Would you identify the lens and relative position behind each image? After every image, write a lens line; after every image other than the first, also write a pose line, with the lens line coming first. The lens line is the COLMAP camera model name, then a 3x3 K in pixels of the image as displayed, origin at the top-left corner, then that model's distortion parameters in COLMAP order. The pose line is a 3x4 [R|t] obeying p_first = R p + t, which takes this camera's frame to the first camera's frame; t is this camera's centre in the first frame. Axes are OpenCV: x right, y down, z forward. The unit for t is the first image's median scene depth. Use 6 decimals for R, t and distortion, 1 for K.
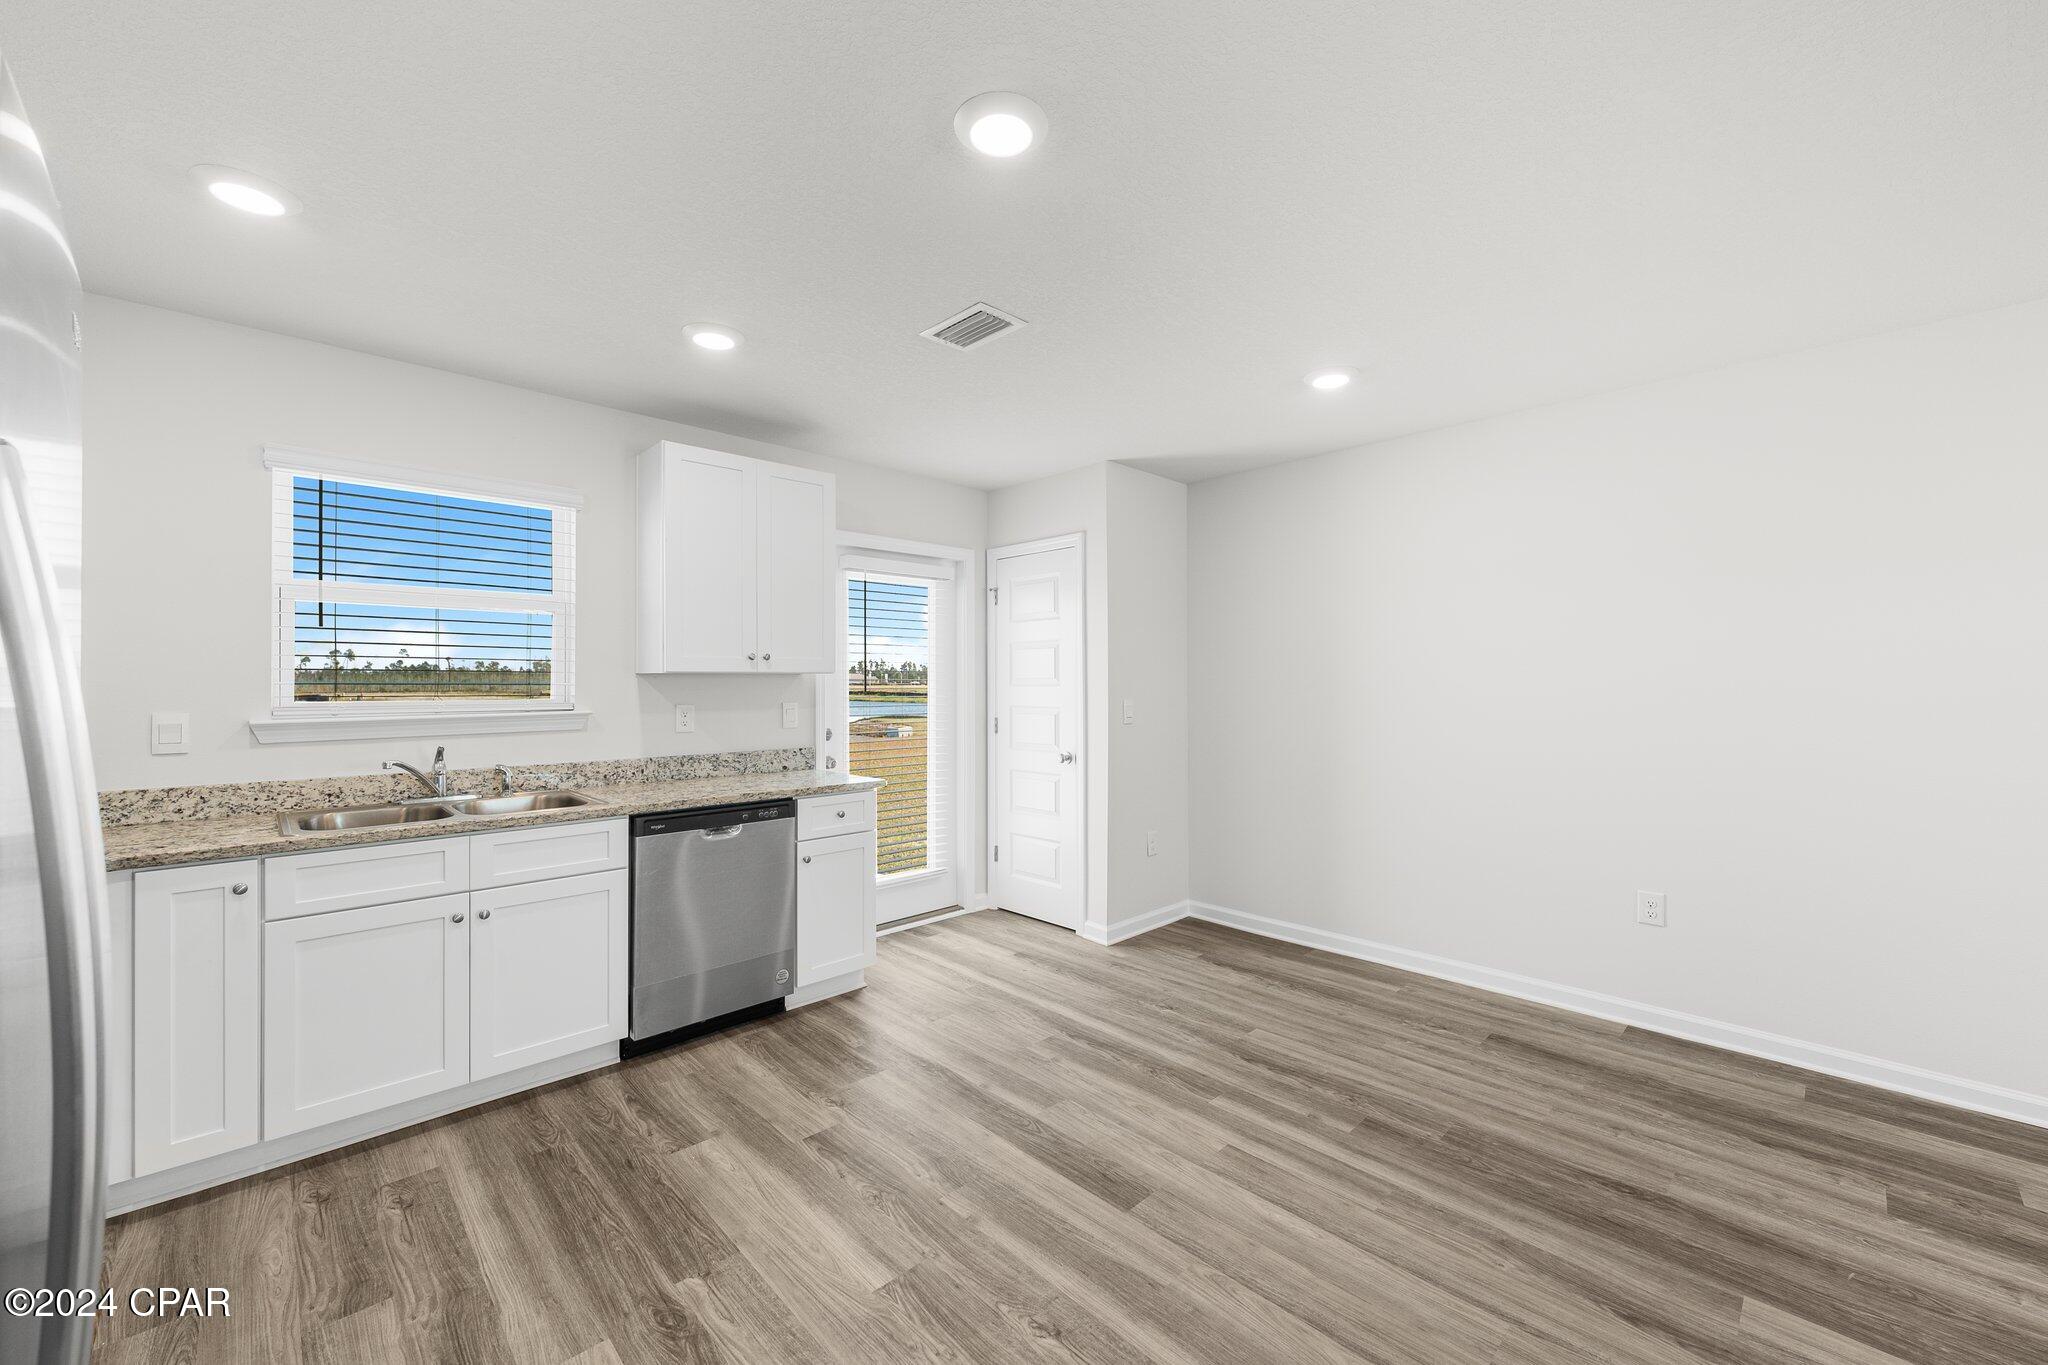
lens RADIAL K [[794.7, 0, 1021.6], [0, 794.7, 677.8], [0, 0, 1]] dist [-0.002358, -0.000316]
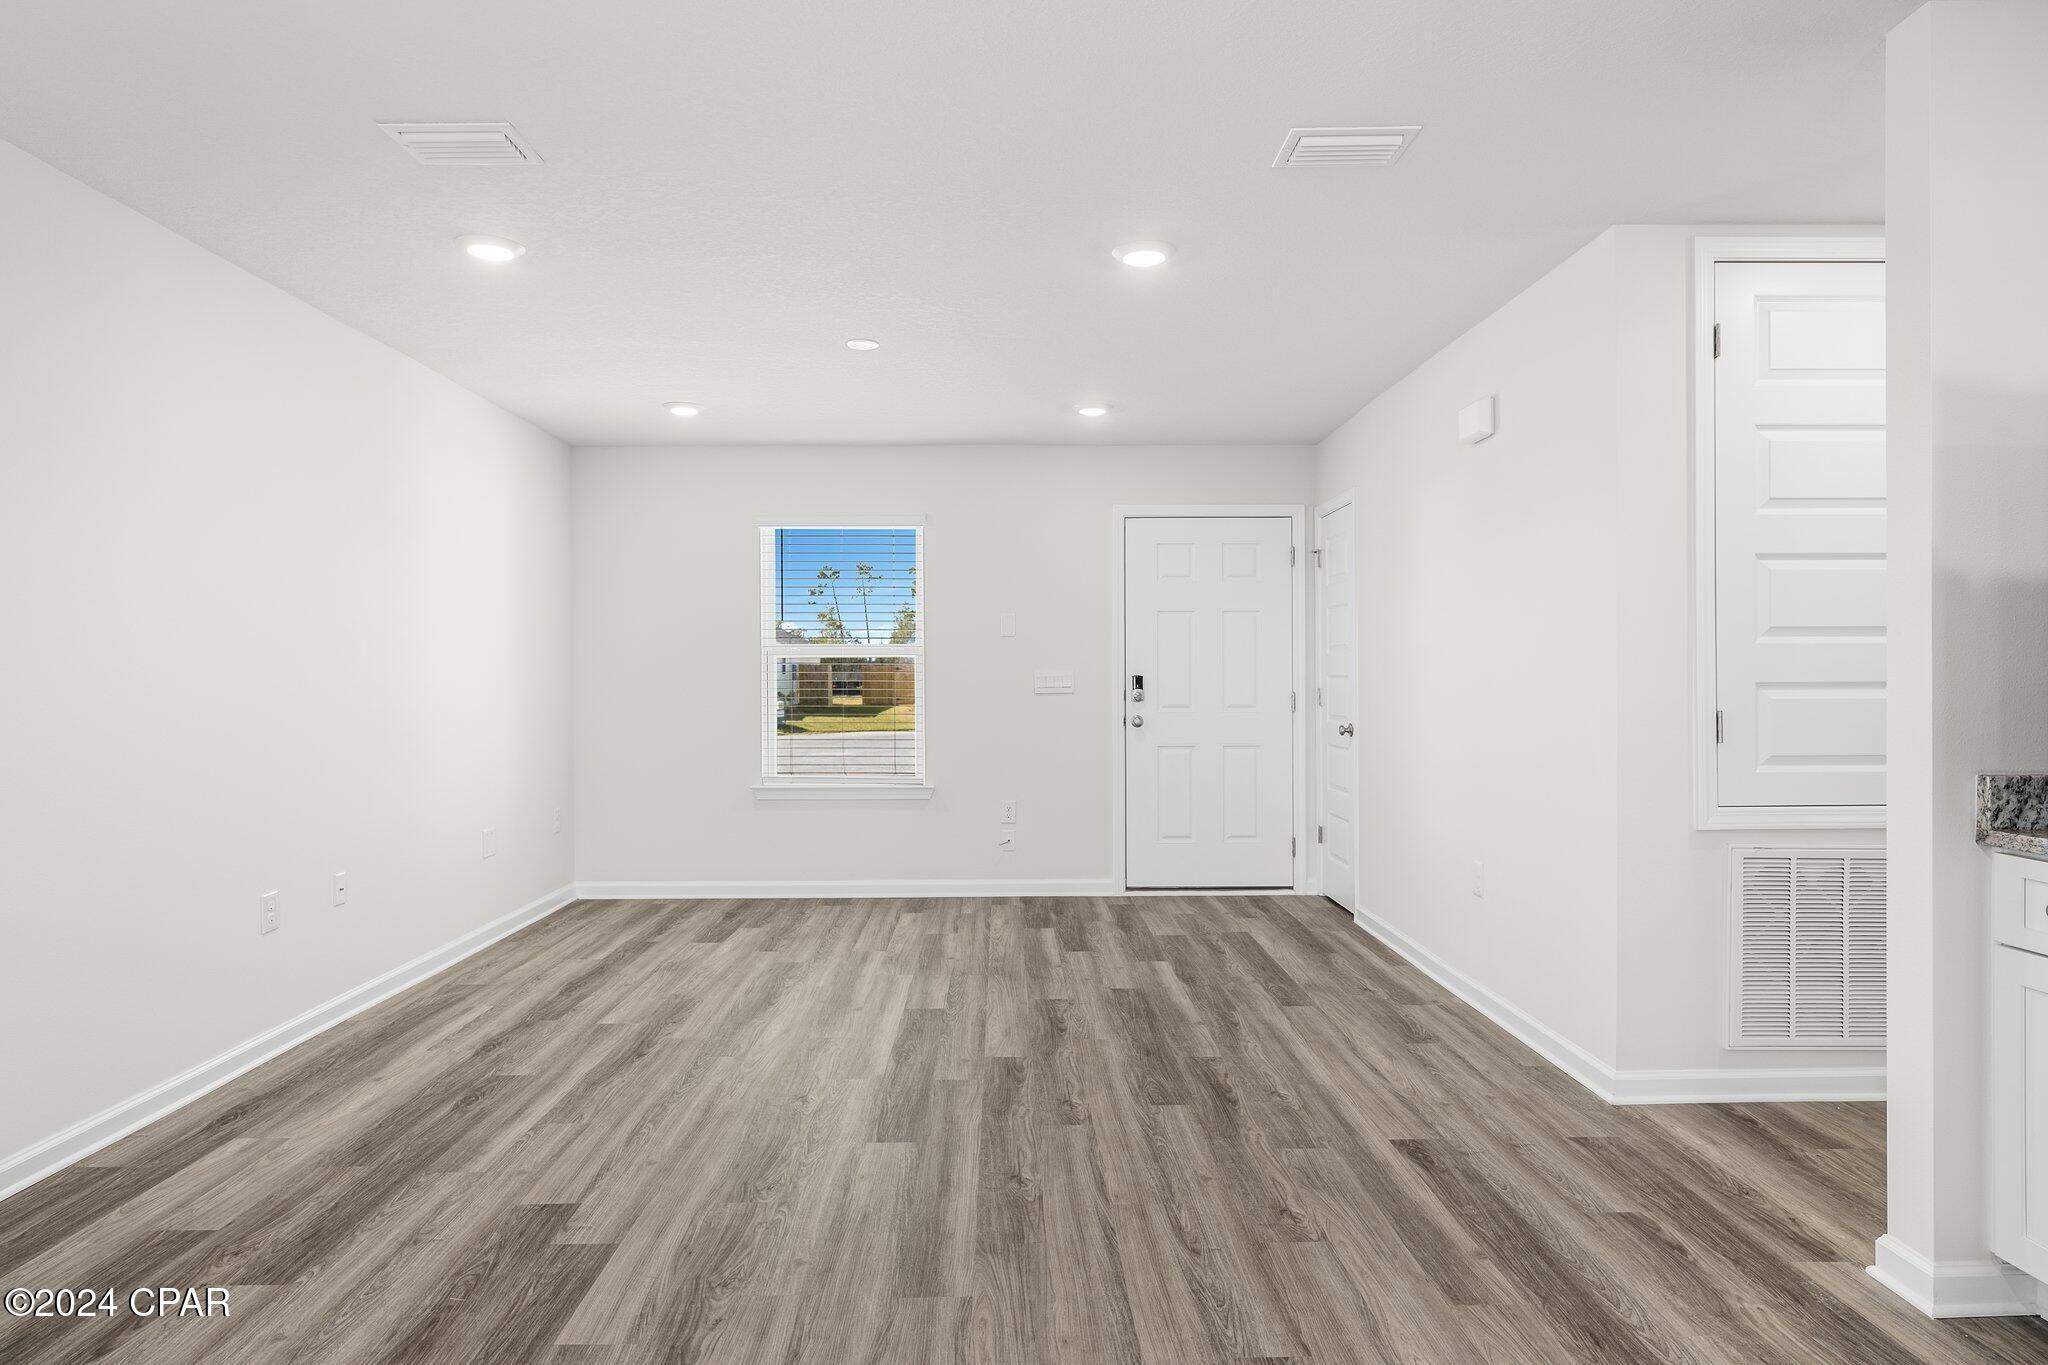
lens RADIAL K [[1200.5, 0, 1014.9], [0, 1200.5, 677.6], [0, 0, 1]] dist [-0.000857, -0.000477]
pose [[-0.727448, 0.004205, 0.686150, -0.192462], [0.003801, 0.999991, -0.002099, 0.051609], [-0.686152, 0.001082, -0.727457, 0.984895]]
